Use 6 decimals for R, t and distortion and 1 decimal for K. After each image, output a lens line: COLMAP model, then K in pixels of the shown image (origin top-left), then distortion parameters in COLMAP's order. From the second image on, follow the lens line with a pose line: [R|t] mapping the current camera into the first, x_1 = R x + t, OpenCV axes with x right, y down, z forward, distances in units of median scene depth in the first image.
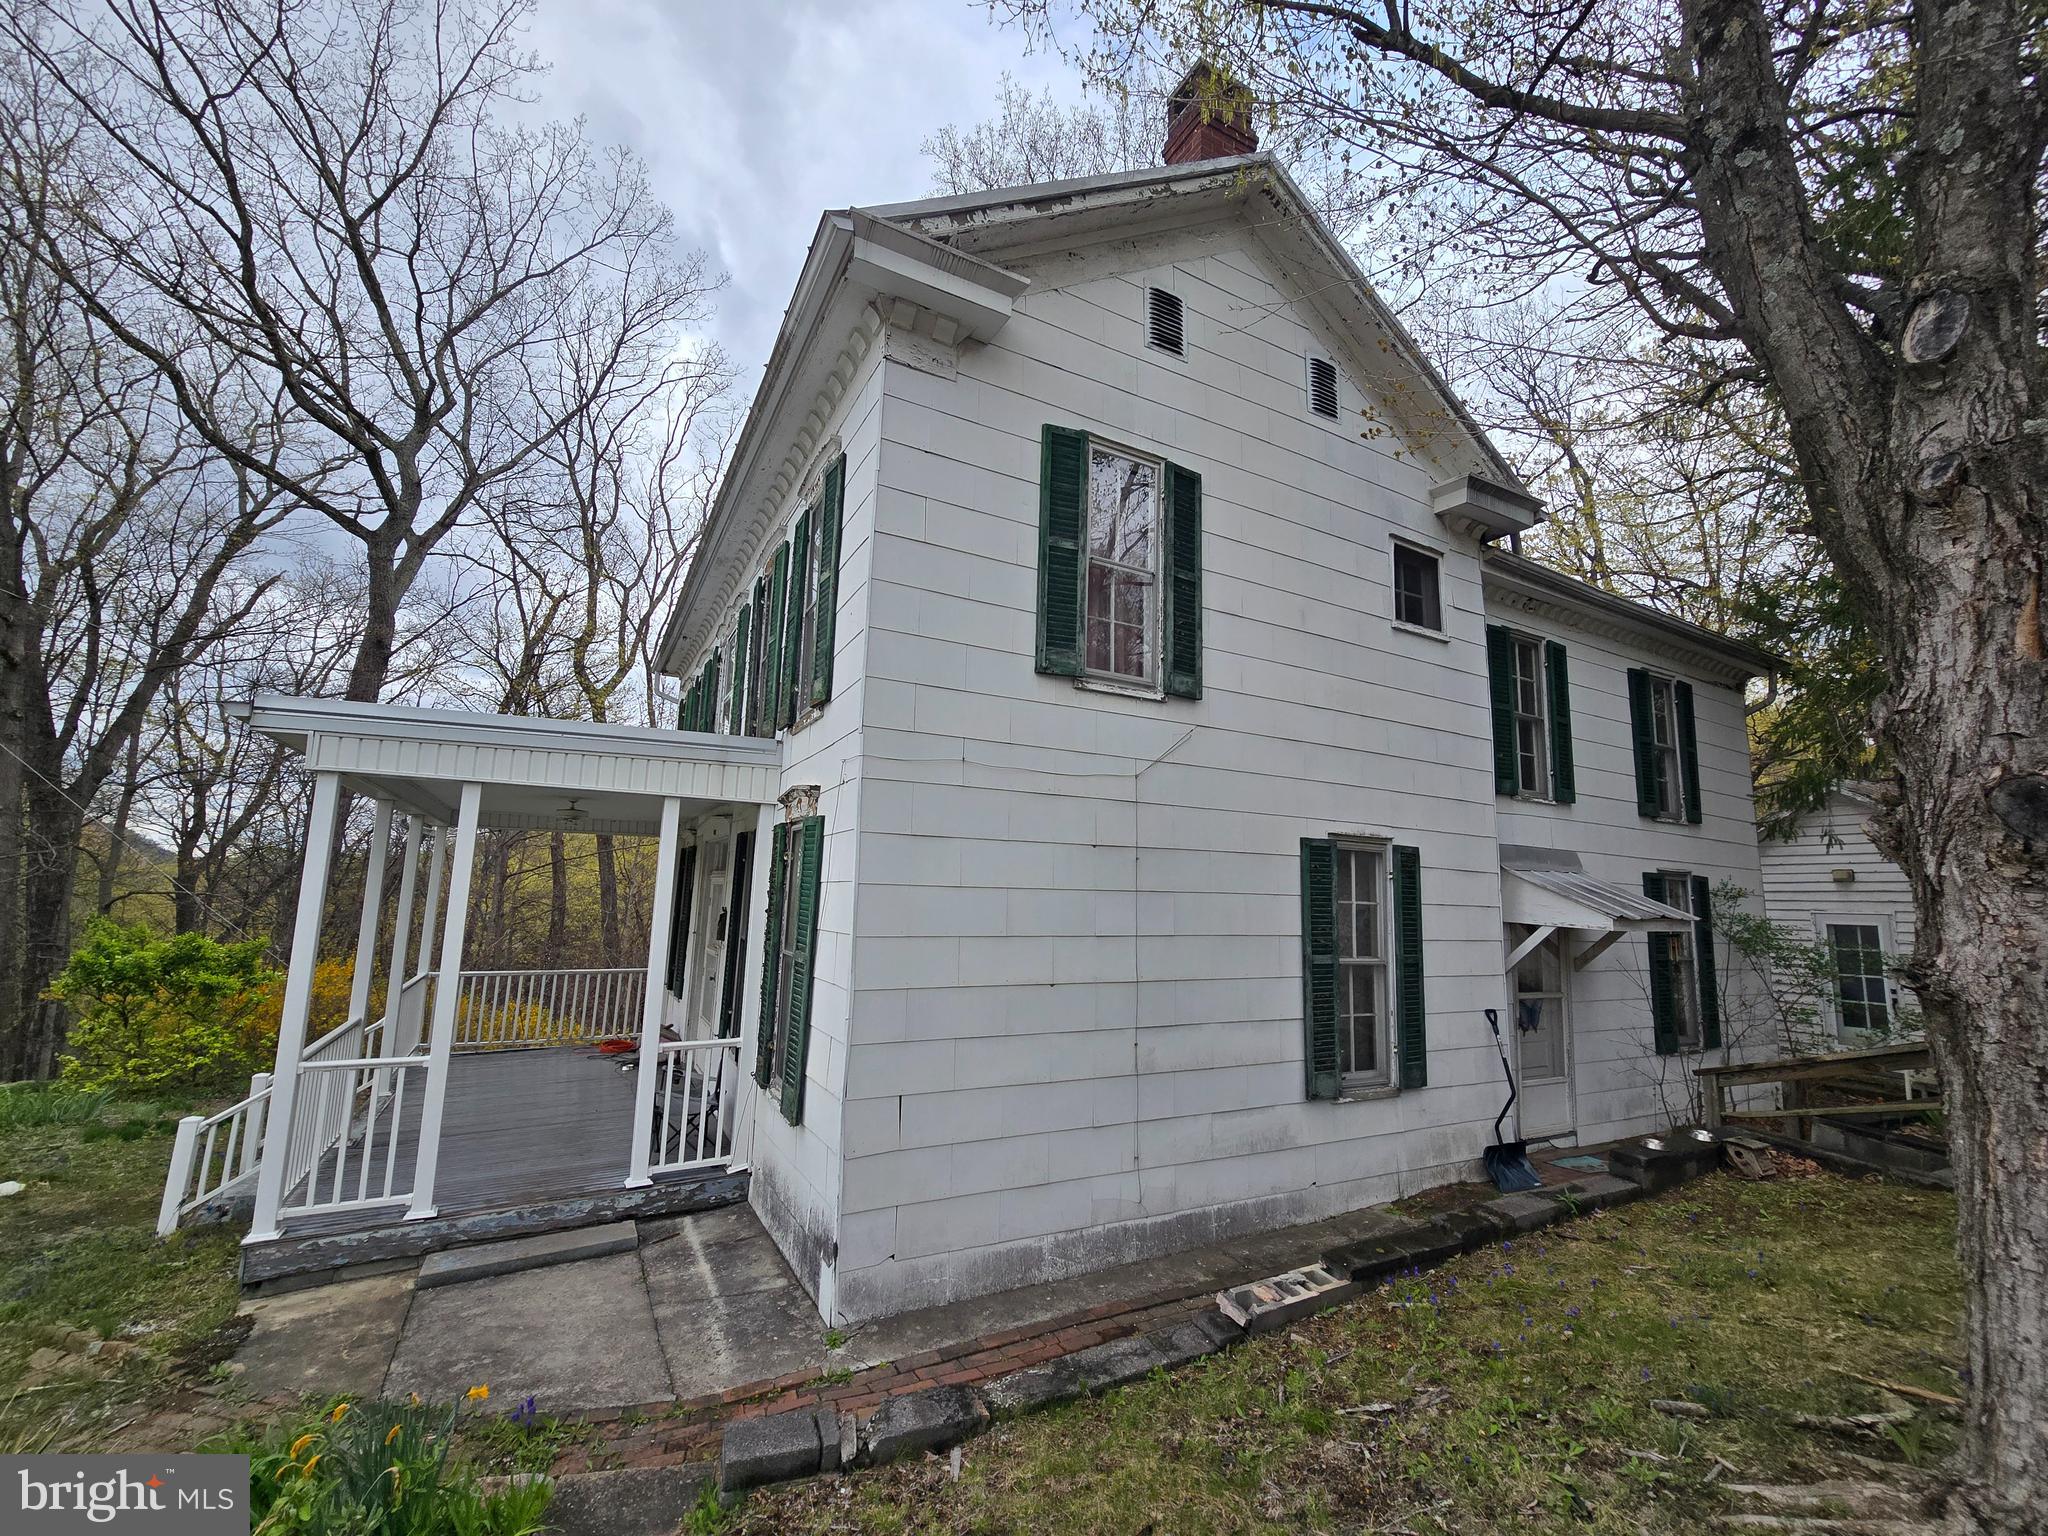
lens RADIAL K [[840.4, 0, 1022.2], [0, 840.4, 778.9], [0, 0, 1]] dist [-0.001667, -0.000859]
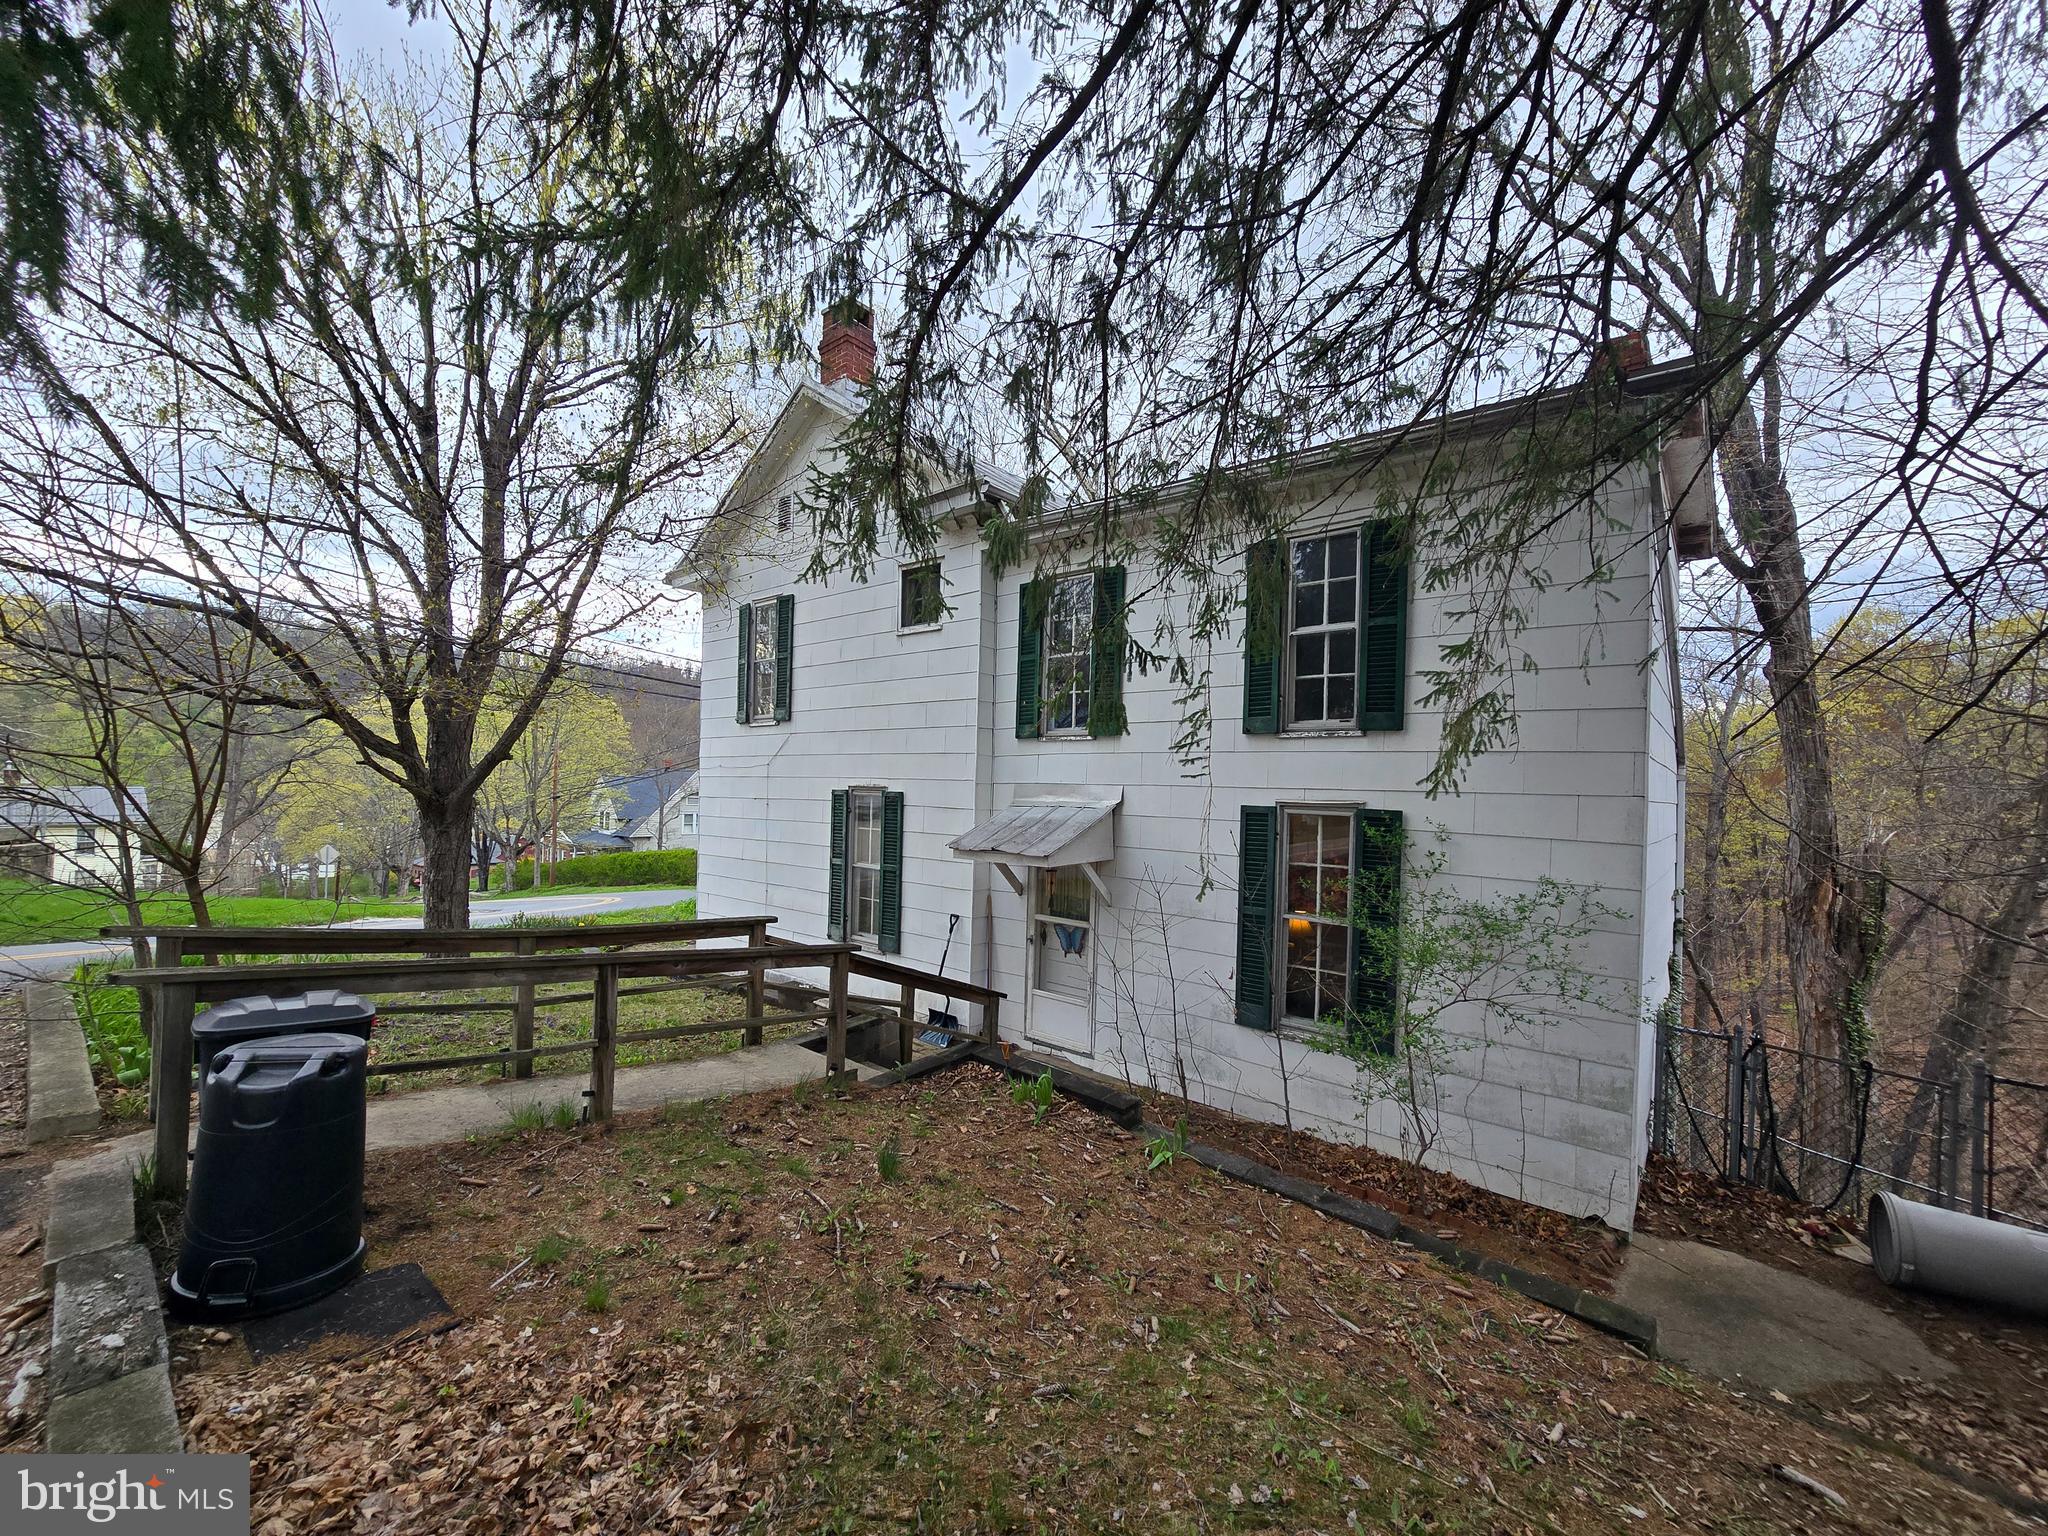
lens RADIAL K [[840.4, 0, 1022.2], [0, 840.4, 778.9], [0, 0, 1]] dist [-0.001667, -0.000859]
pose [[0.346229, -0.015327, -0.938025, 2.117985], [0.142369, 0.989145, 0.036386, 0.040663], [0.927284, -0.146144, 0.344653, 0.793380]]
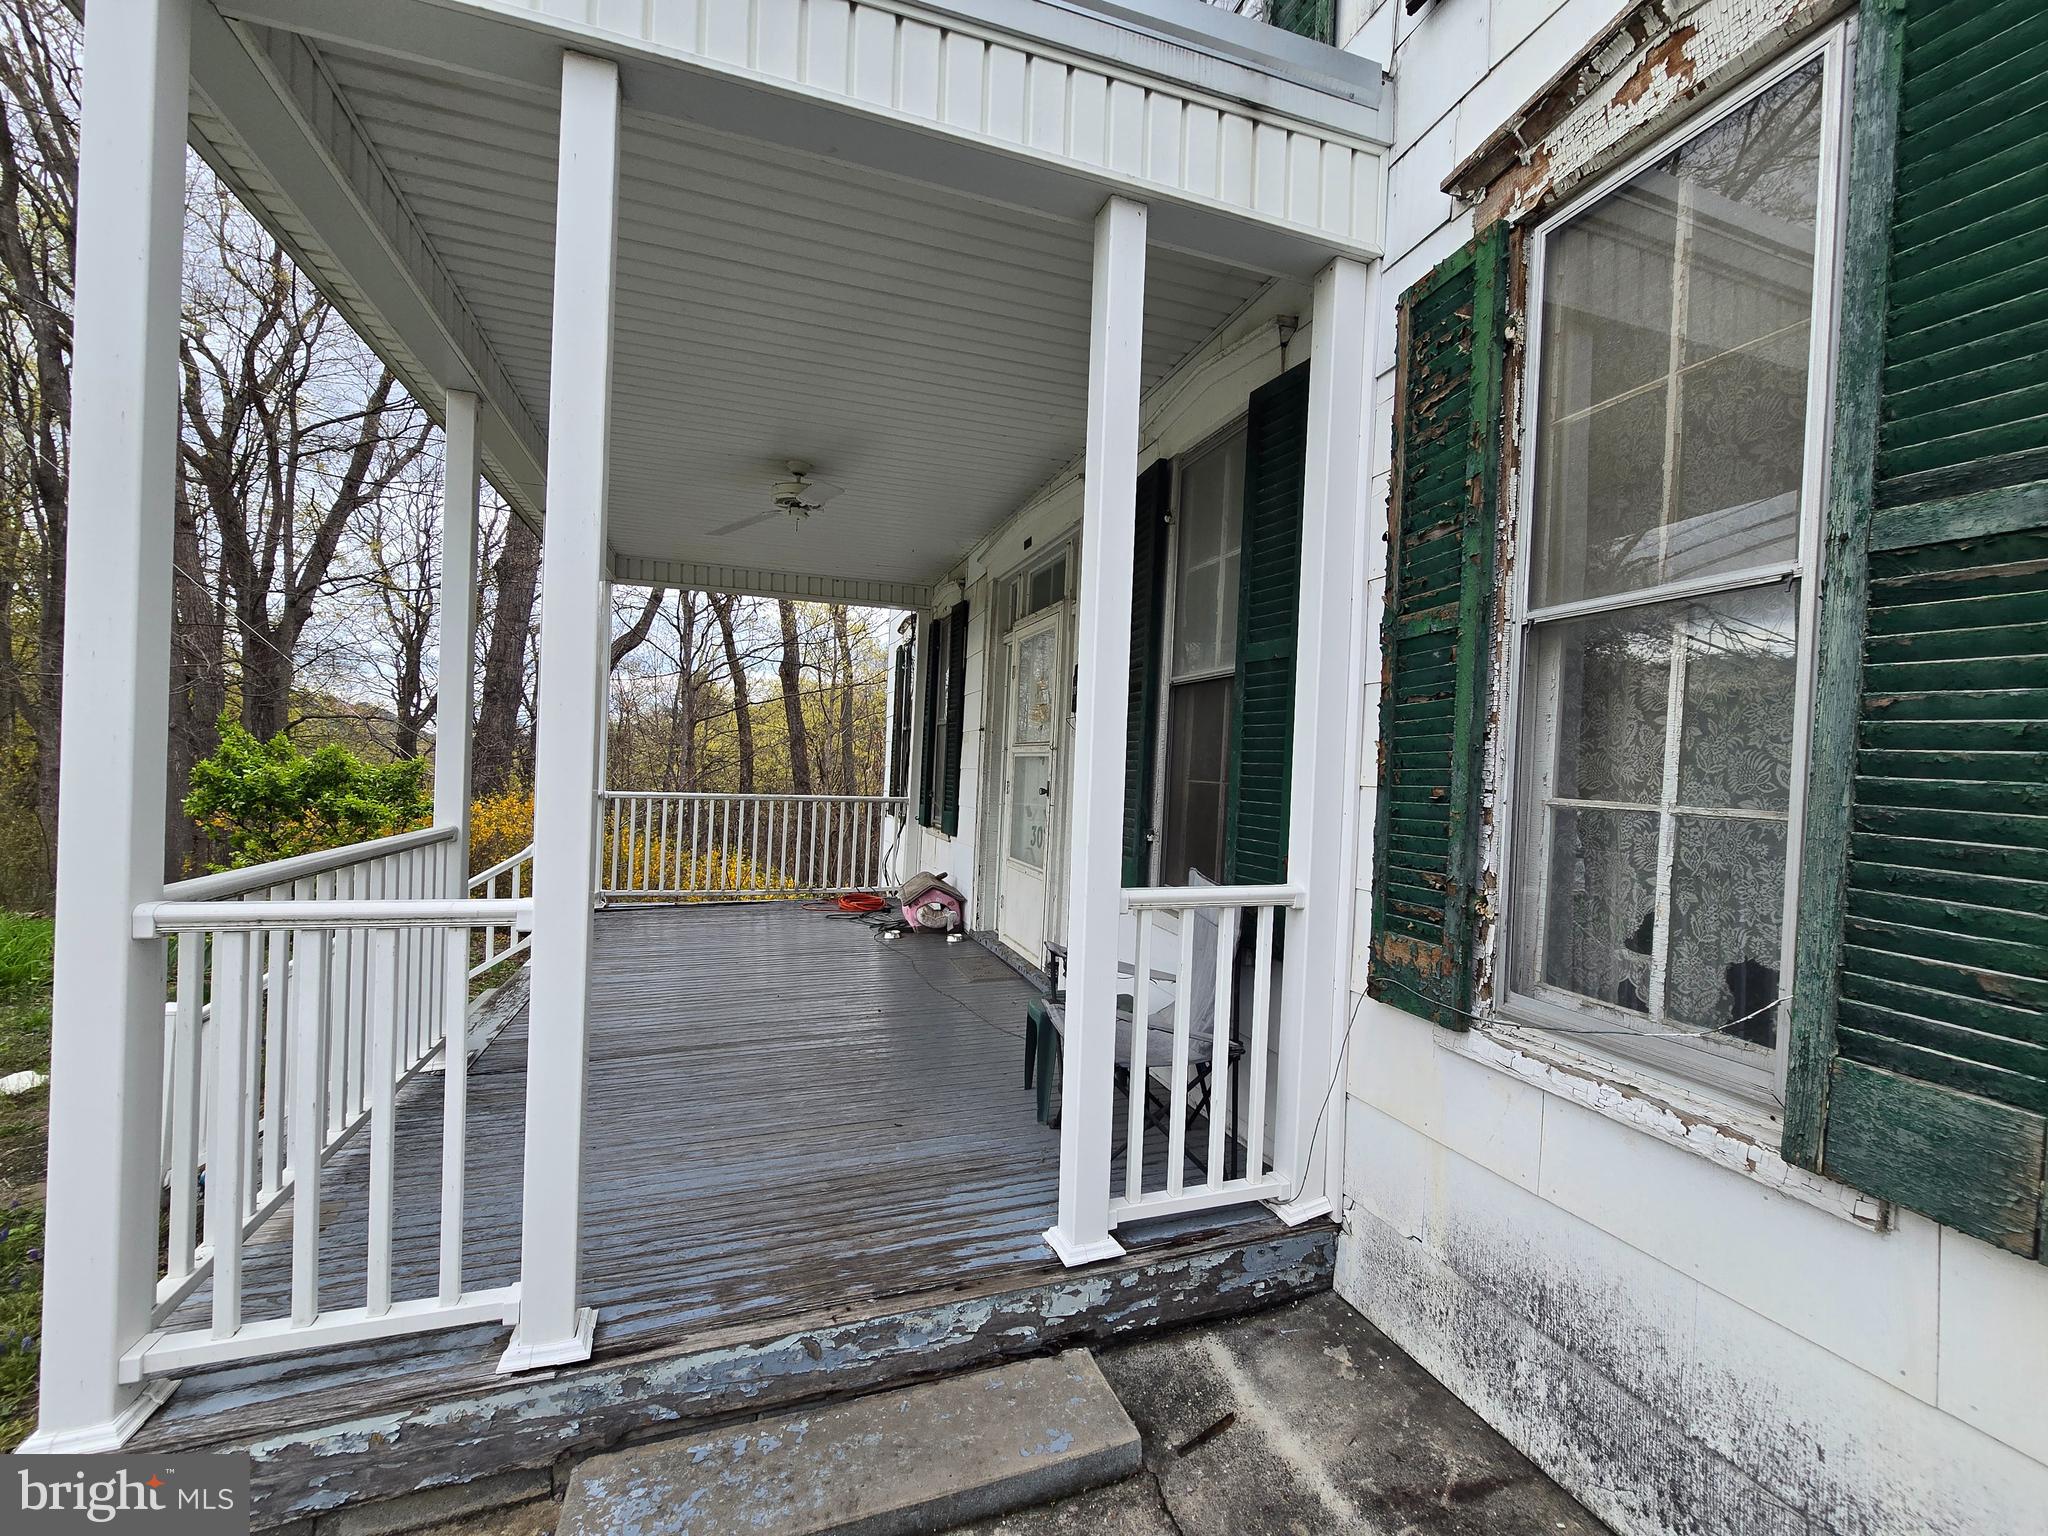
lens RADIAL K [[840.4, 0, 1022.2], [0, 840.4, 778.9], [0, 0, 1]] dist [-0.001667, -0.000859]
pose [[0.984905, 0.007712, -0.172924, -0.413684], [0.017173, 0.989725, 0.141952, 0.216291], [0.172242, -0.142779, 0.974652, 0.646350]]
